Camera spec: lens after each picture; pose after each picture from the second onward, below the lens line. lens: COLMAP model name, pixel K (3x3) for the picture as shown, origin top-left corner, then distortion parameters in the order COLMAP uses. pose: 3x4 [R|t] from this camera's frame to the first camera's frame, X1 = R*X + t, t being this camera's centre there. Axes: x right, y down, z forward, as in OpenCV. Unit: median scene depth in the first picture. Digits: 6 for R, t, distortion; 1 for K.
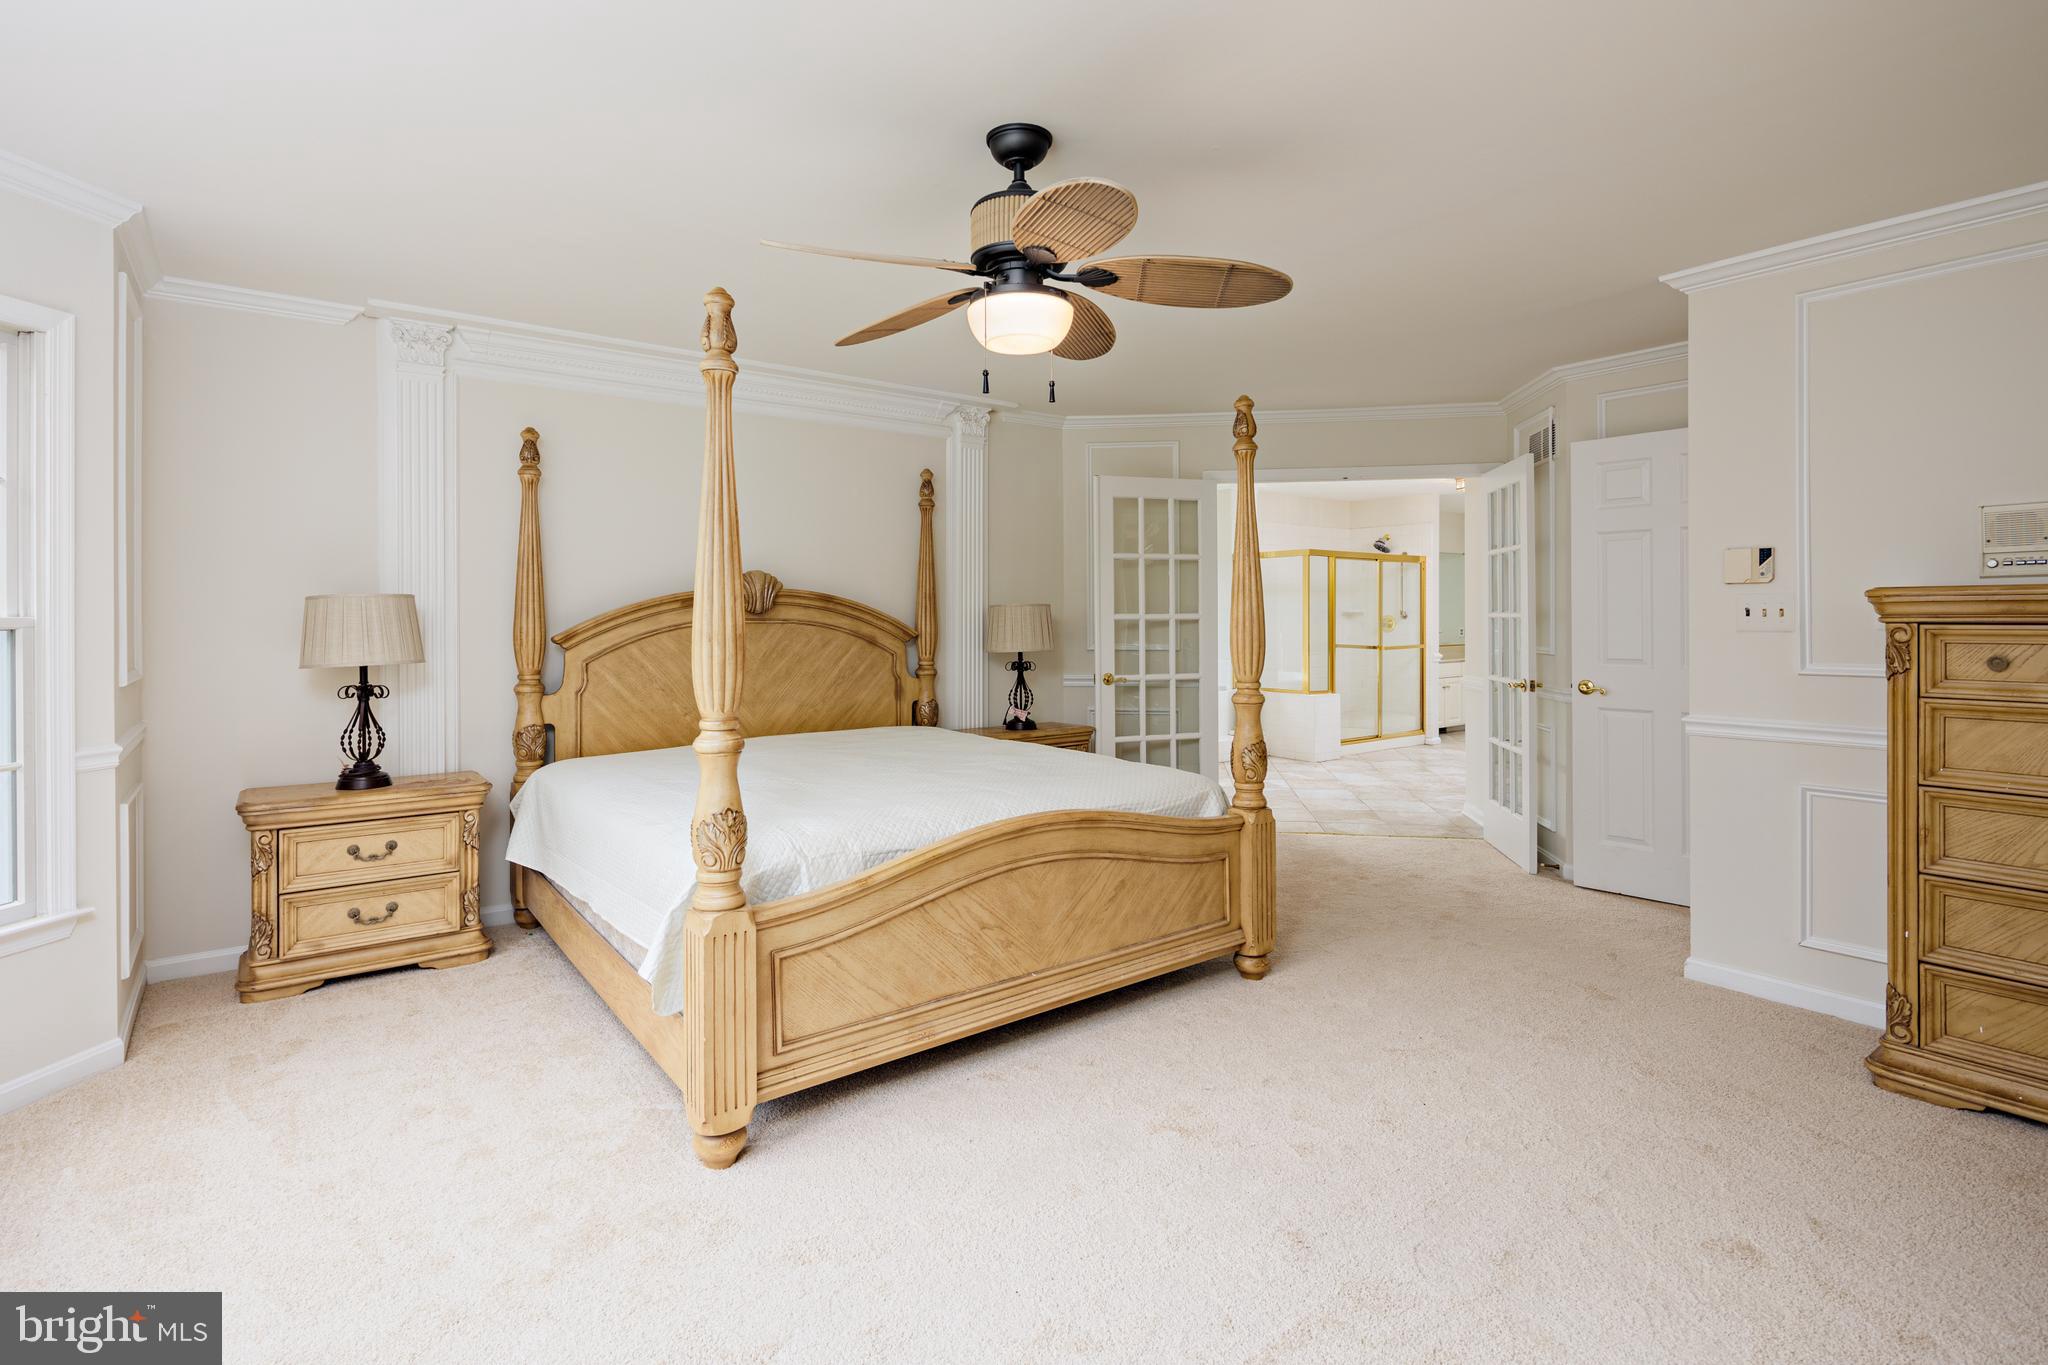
lens RADIAL K [[994.1, 0, 1019.4], [0, 994.1, 616.7], [0, 0, 1]] dist [-0.001424, -0.001745]
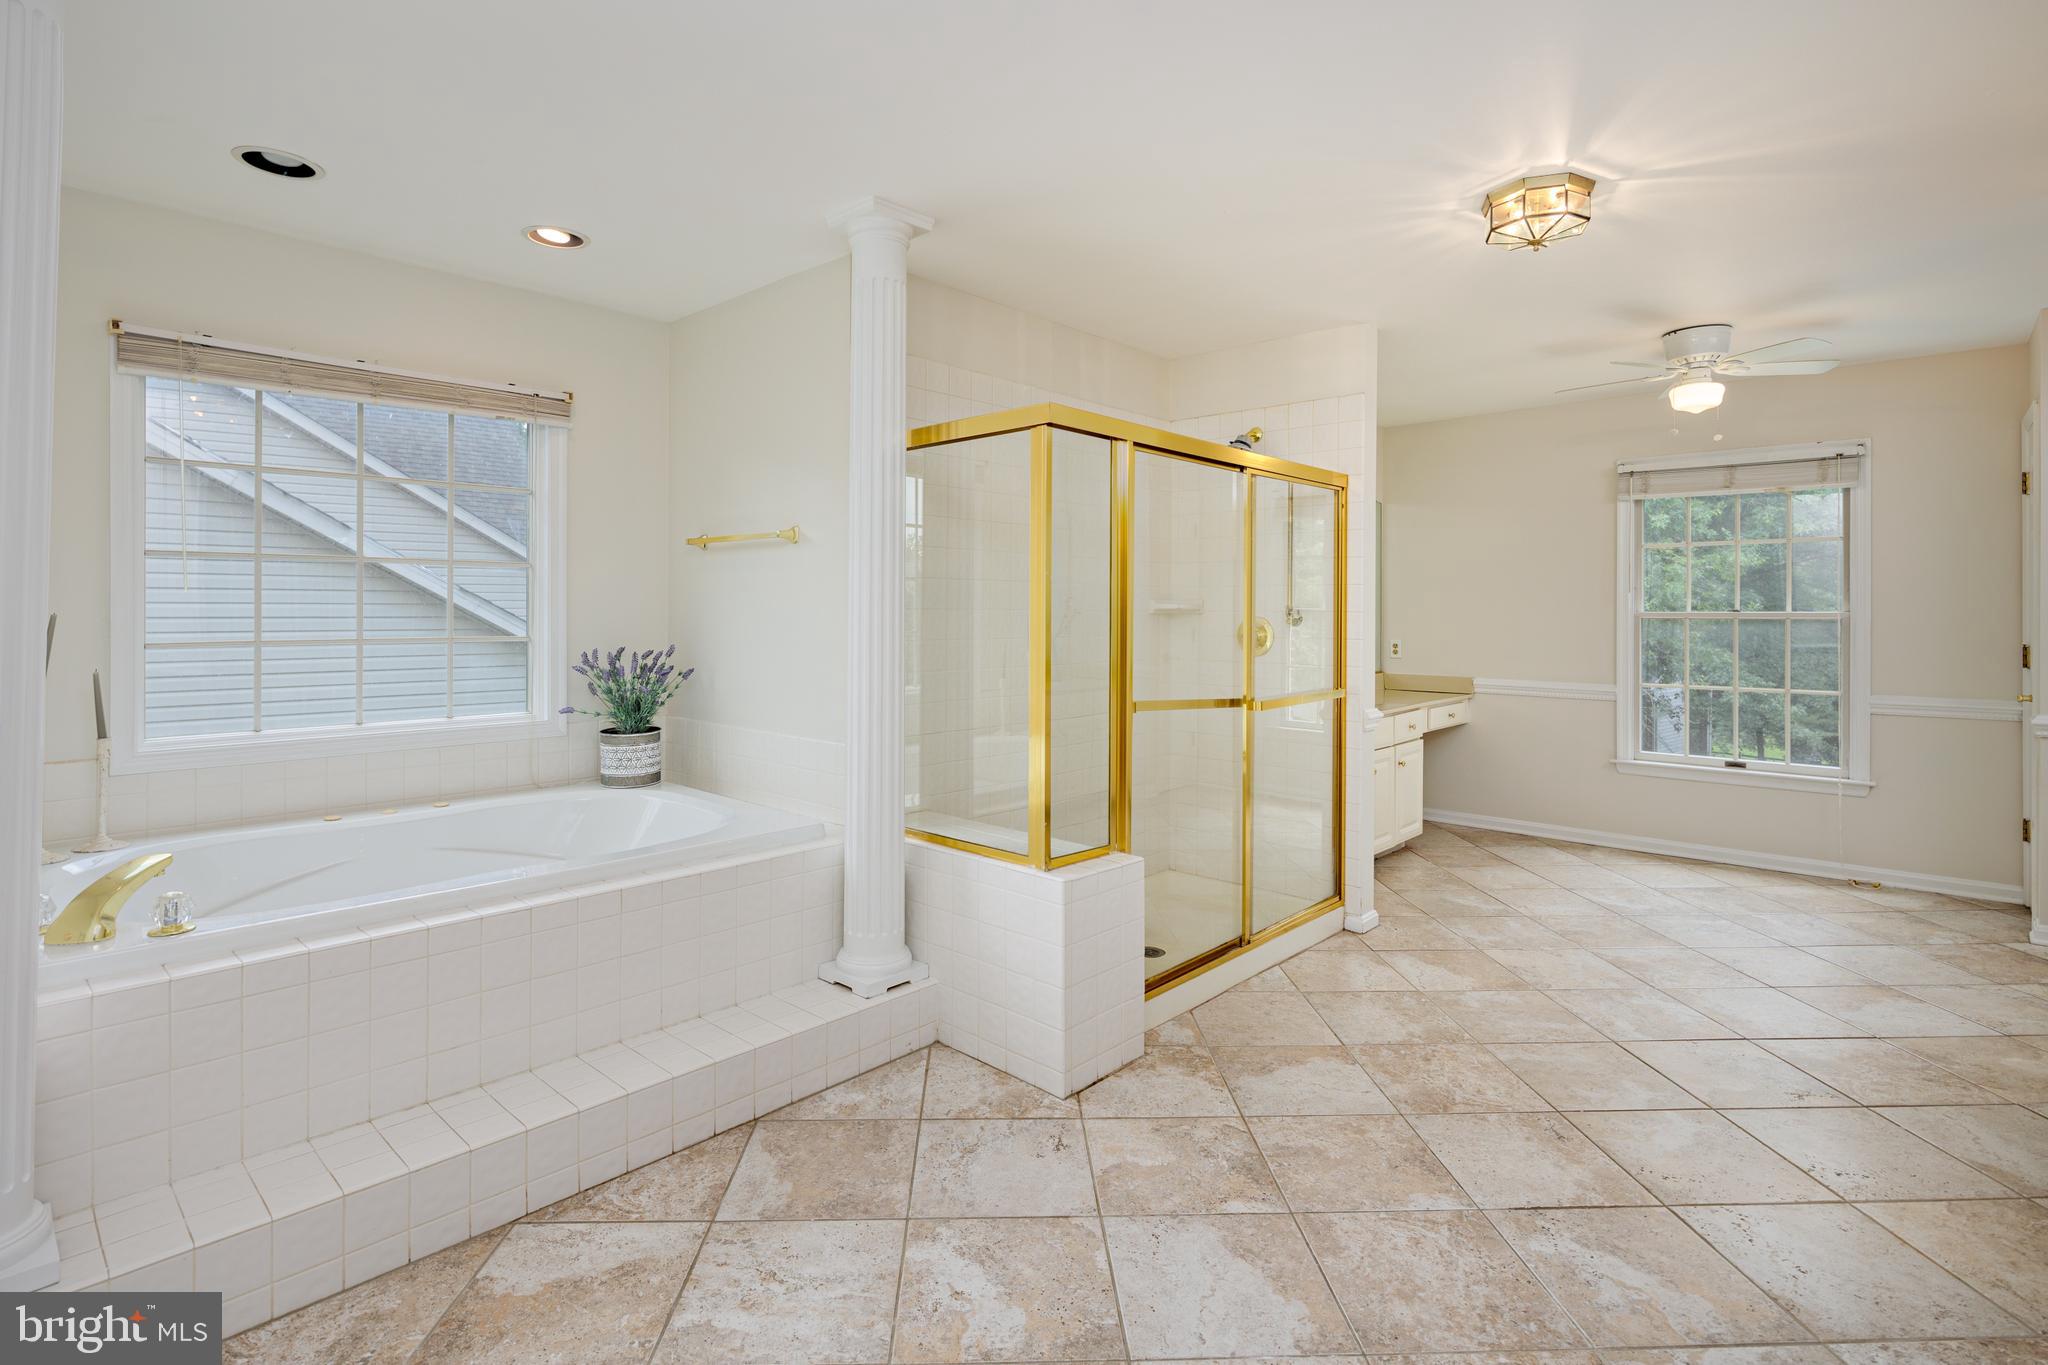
lens RADIAL K [[994.1, 0, 1010.3], [0, 994.1, 610.5], [0, 0, 1]] dist [-0.001424, -0.001745]
pose [[0.984117, 0.007017, 0.177380, 0.202596], [-0.004931, 0.999913, -0.012198, 0.001887], [-0.177451, 0.011129, 0.984067, 0.628173]]
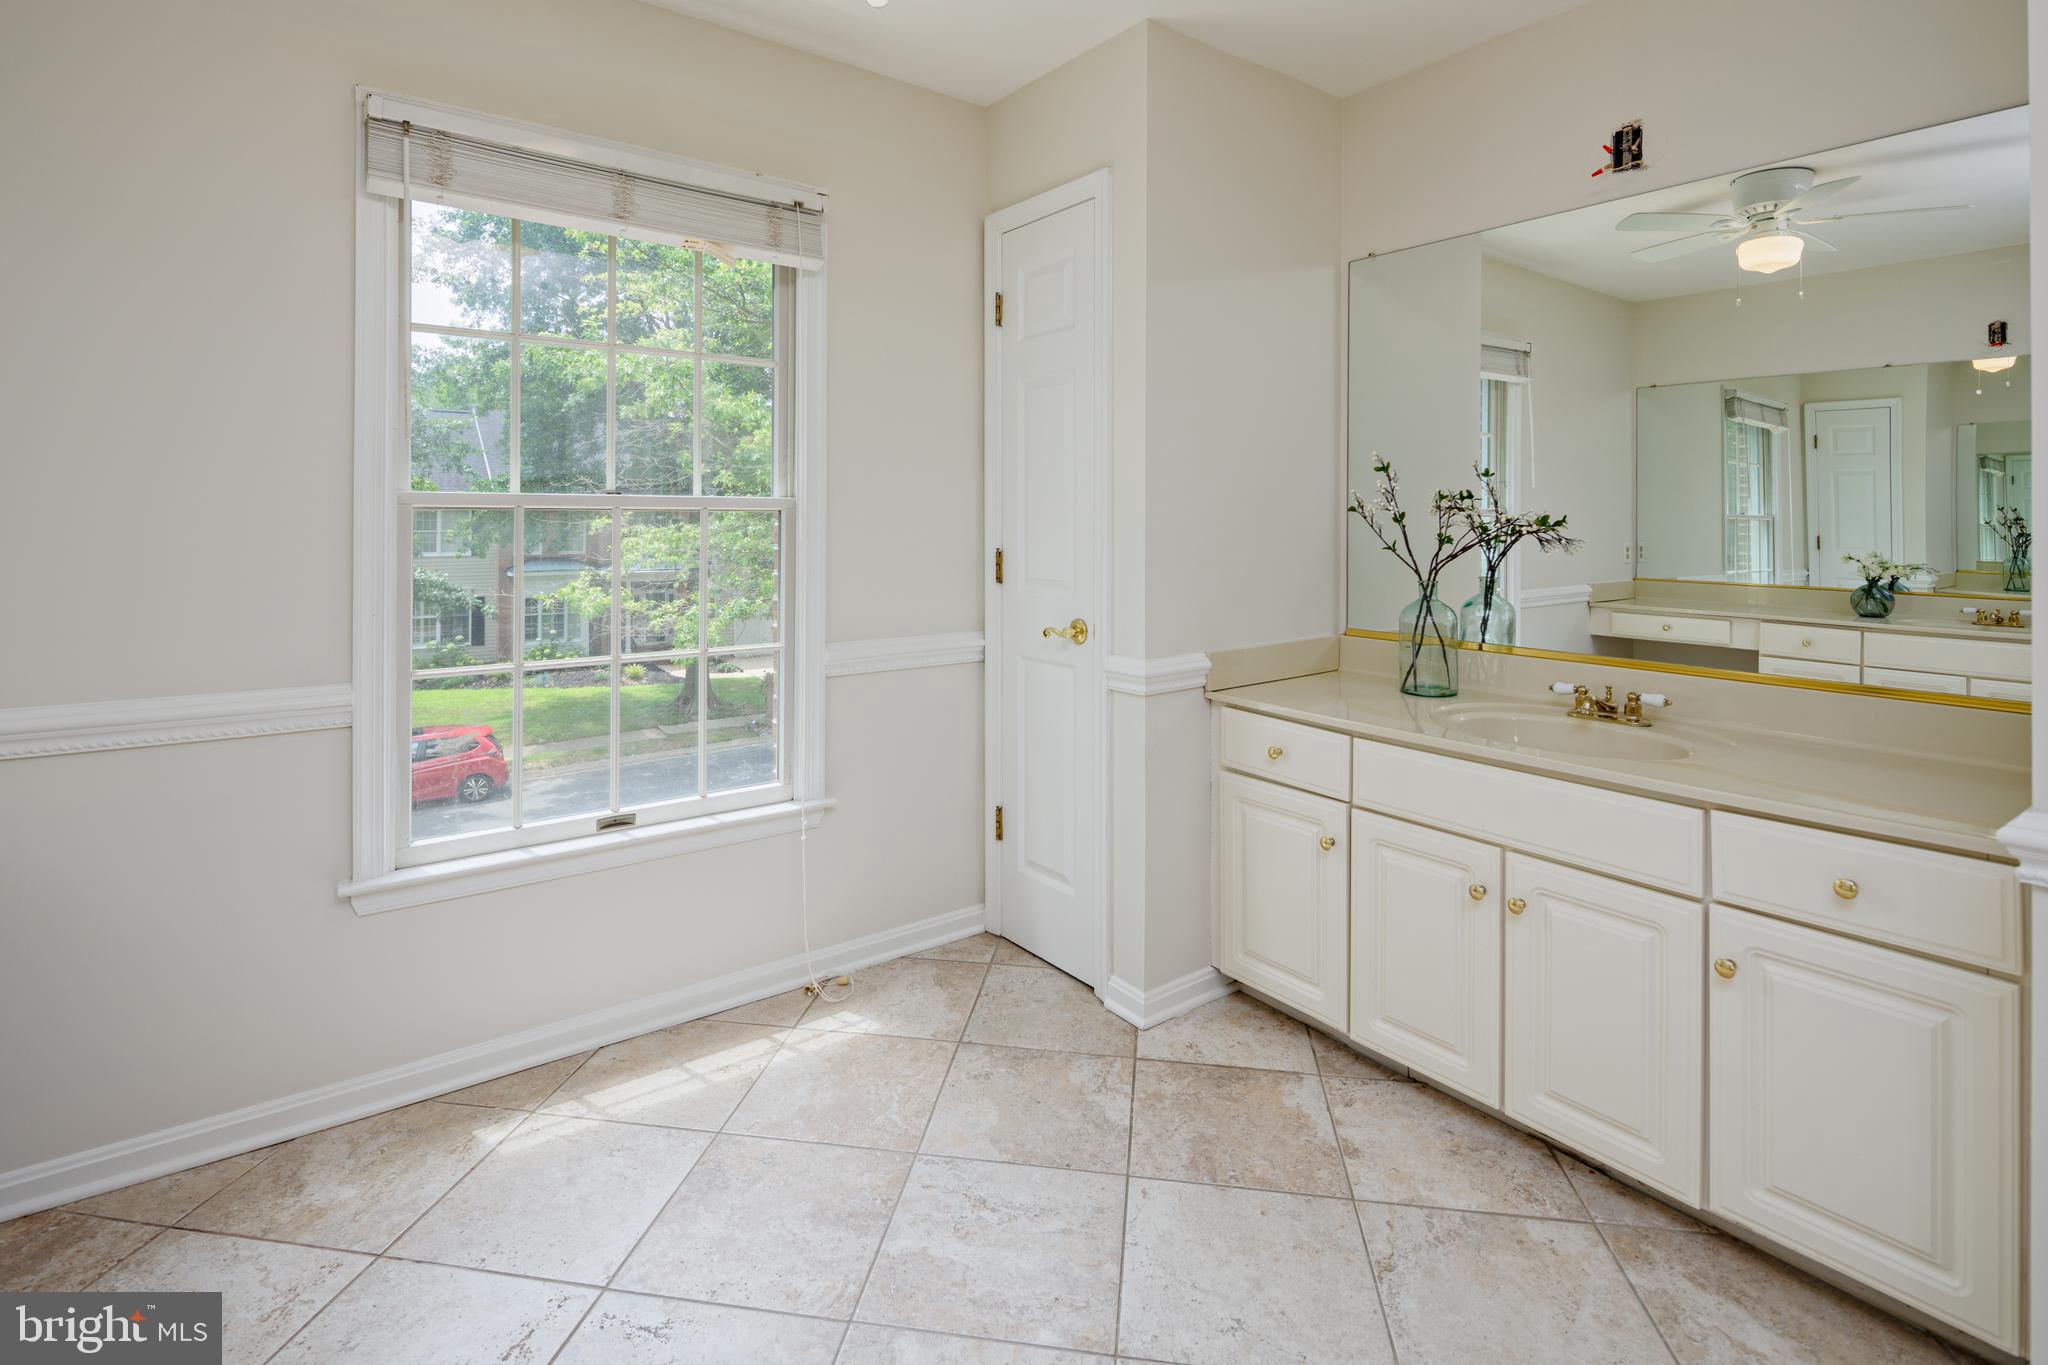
lens RADIAL K [[994.1, 0, 1024.4], [0, 994.1, 517.6], [0, 0, 1]] dist [-0.001424, -0.001745]
pose [[-0.002557, 0.004920, 0.999985, 0.423507], [0.005316, 0.999974, -0.004906, 0.001767], [-0.999983, 0.005303, -0.002583, 0.969971]]
